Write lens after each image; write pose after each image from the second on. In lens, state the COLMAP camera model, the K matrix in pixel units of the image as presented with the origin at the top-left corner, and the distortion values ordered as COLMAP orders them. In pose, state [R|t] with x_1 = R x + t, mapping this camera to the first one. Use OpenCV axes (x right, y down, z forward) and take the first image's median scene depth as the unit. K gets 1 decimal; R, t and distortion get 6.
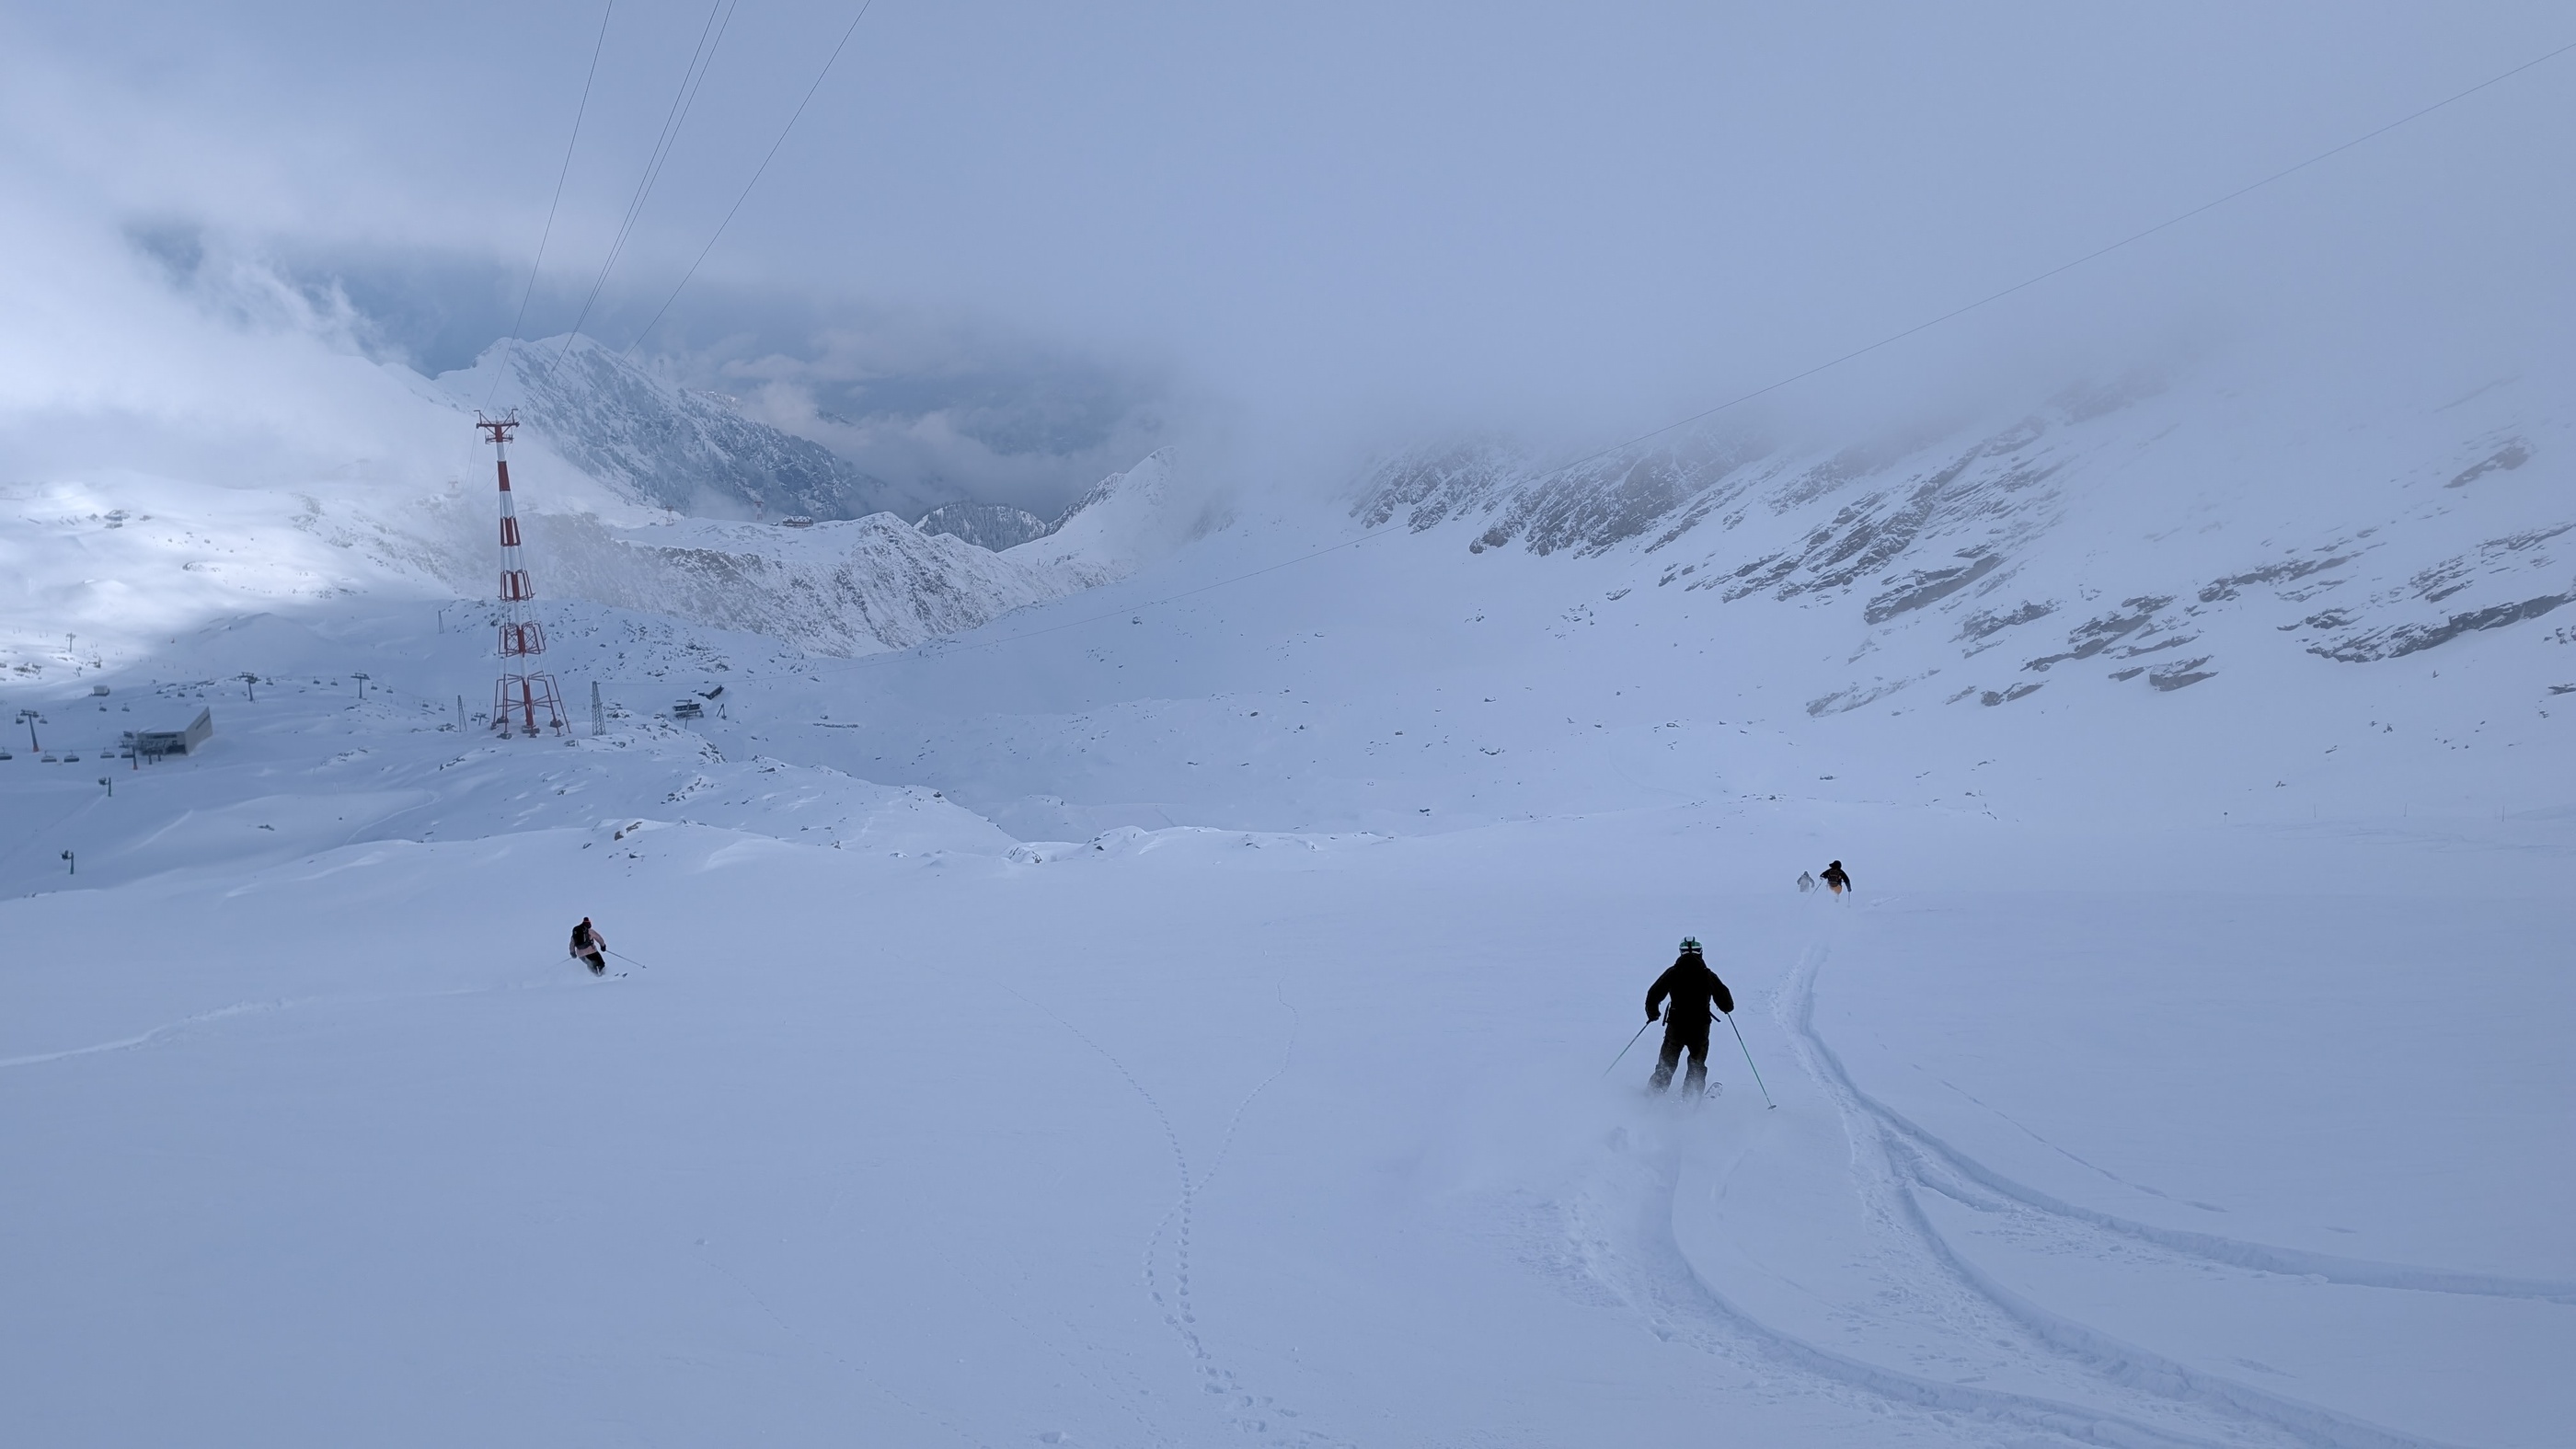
lens RADIAL K [[1802.4, 0, 1288.0], [0, 1802.4, 724.5], [0, 0, 1]] dist [0.002355, 0.001921]
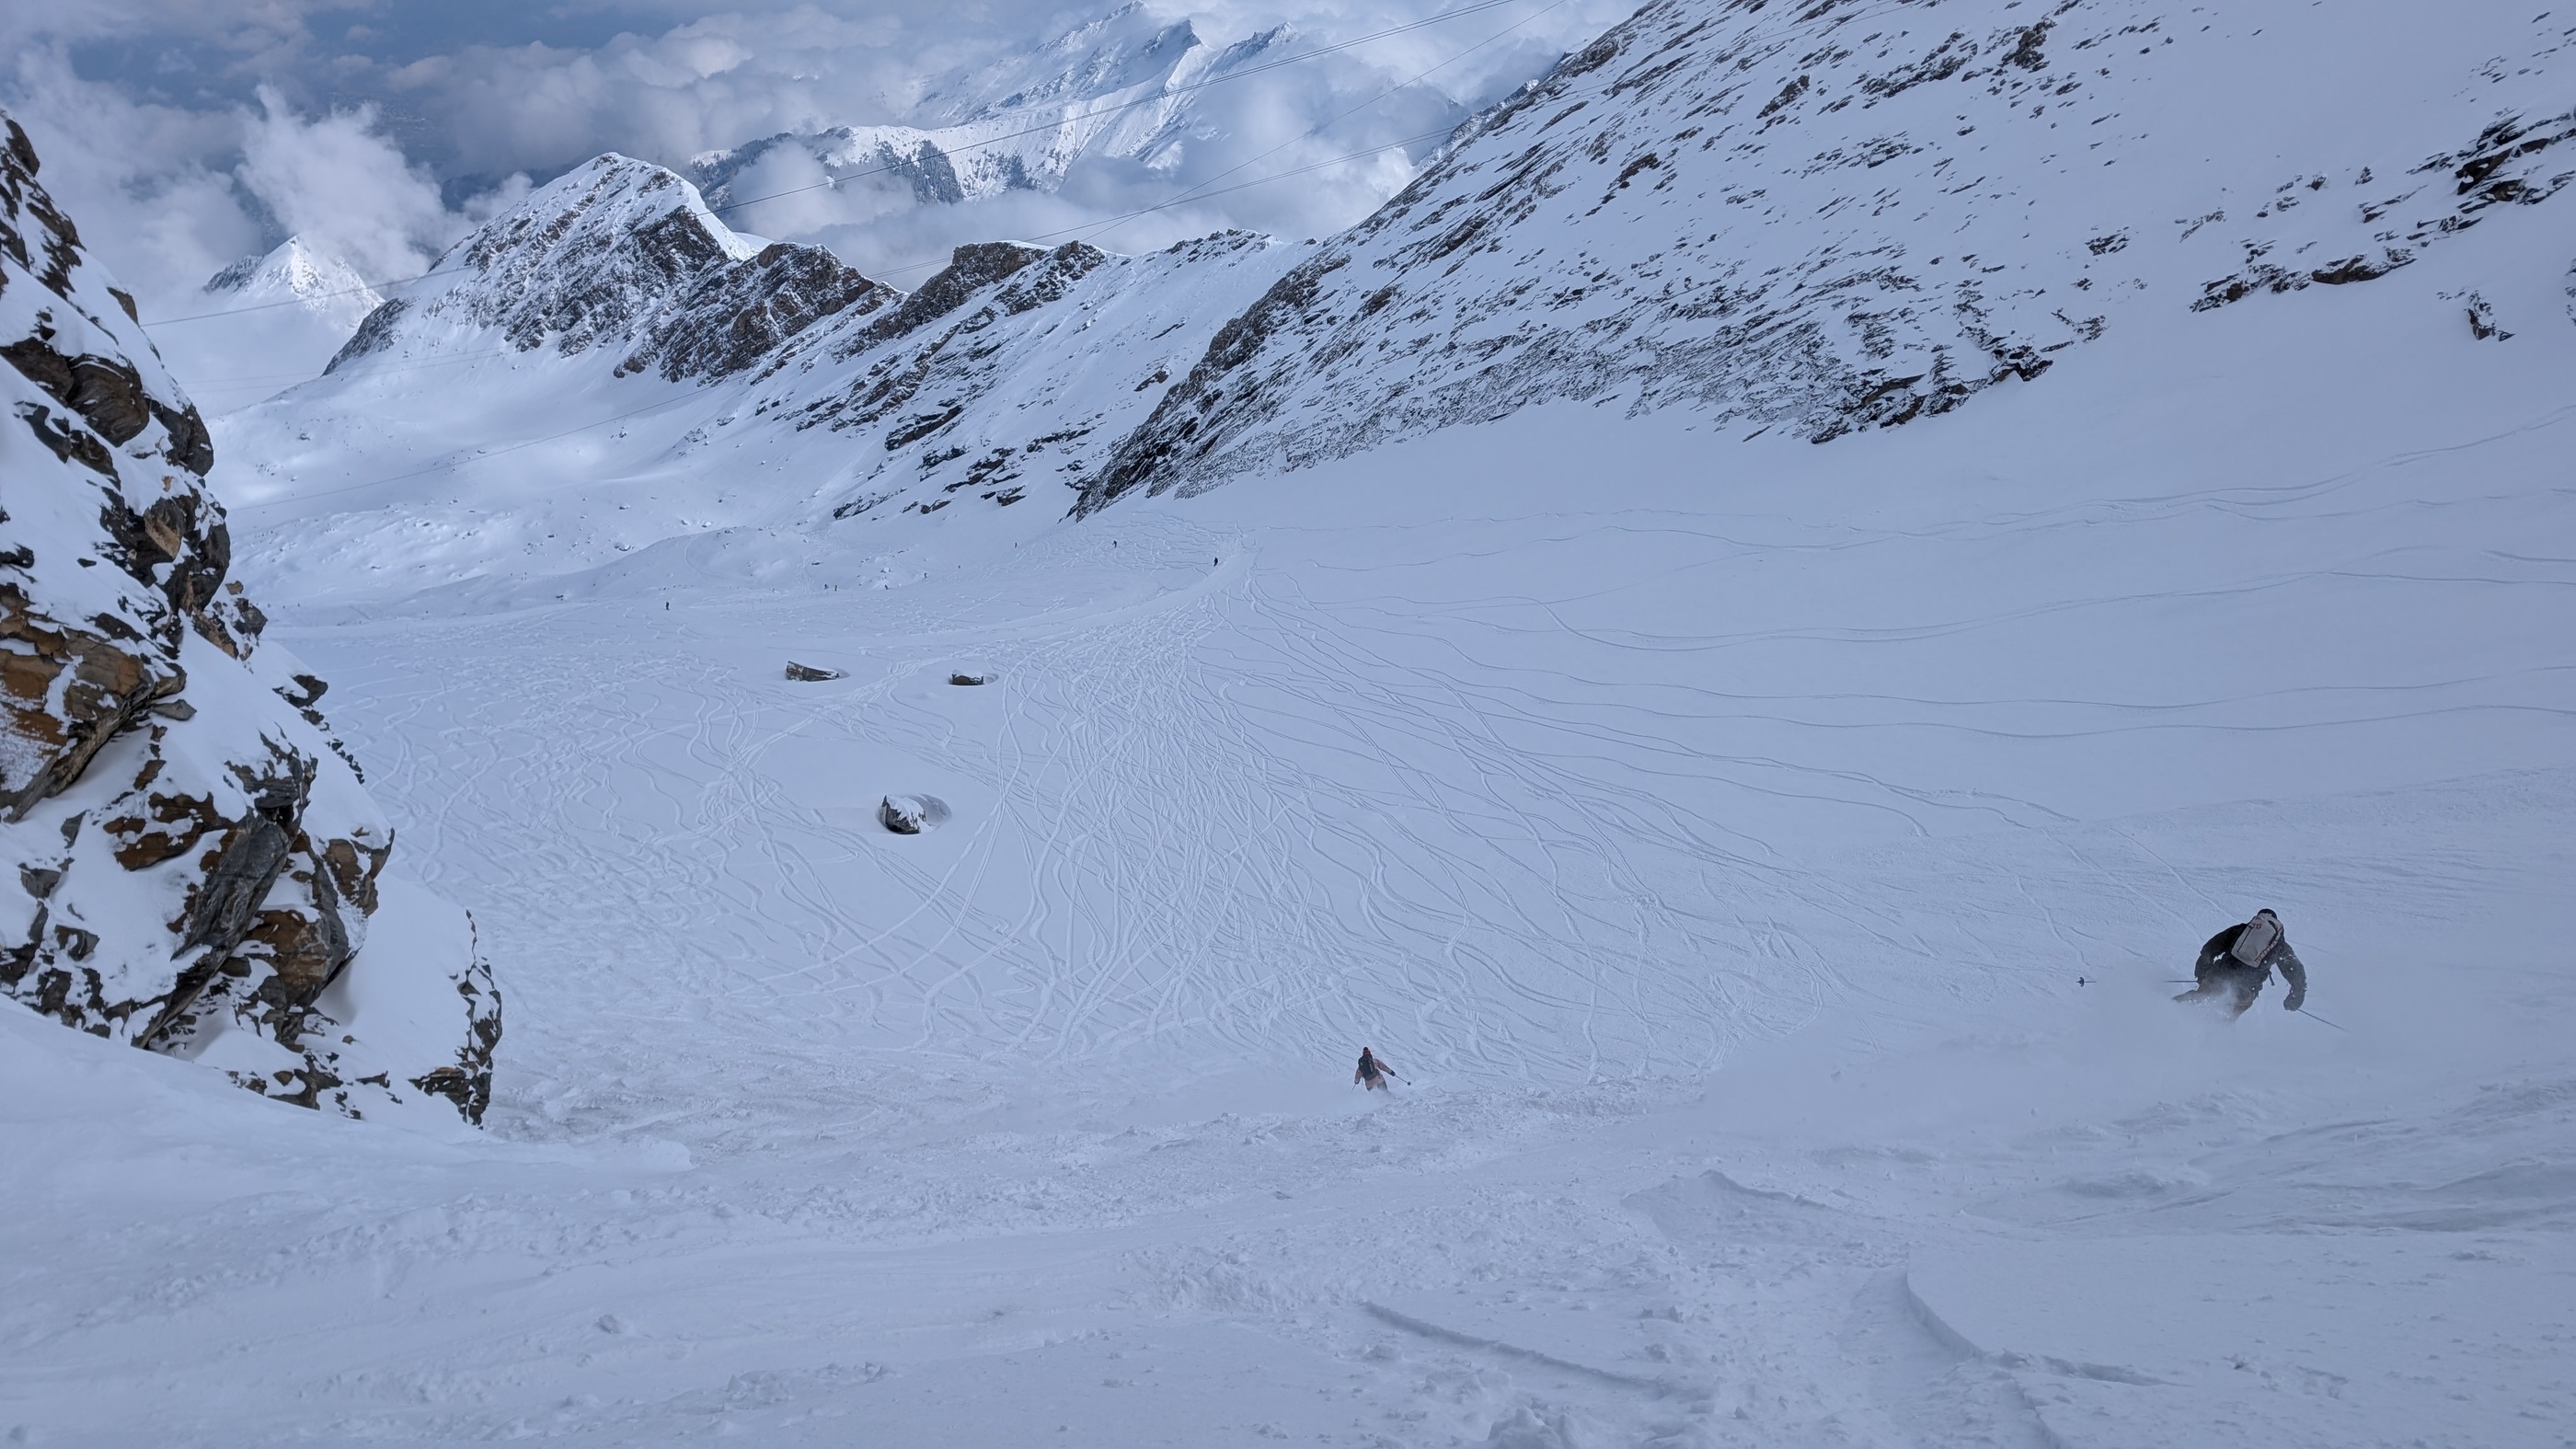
lens RADIAL K [[1802.4, 0, 1288.0], [0, 1802.4, 724.5], [0, 0, 1]] dist [0.002355, 0.001921]
pose [[0.912307, -0.082797, 0.401050, 0.013097], [0.028793, 0.989893, 0.138865, -0.028763], [-0.408494, -0.115140, 0.905470, -0.473171]]
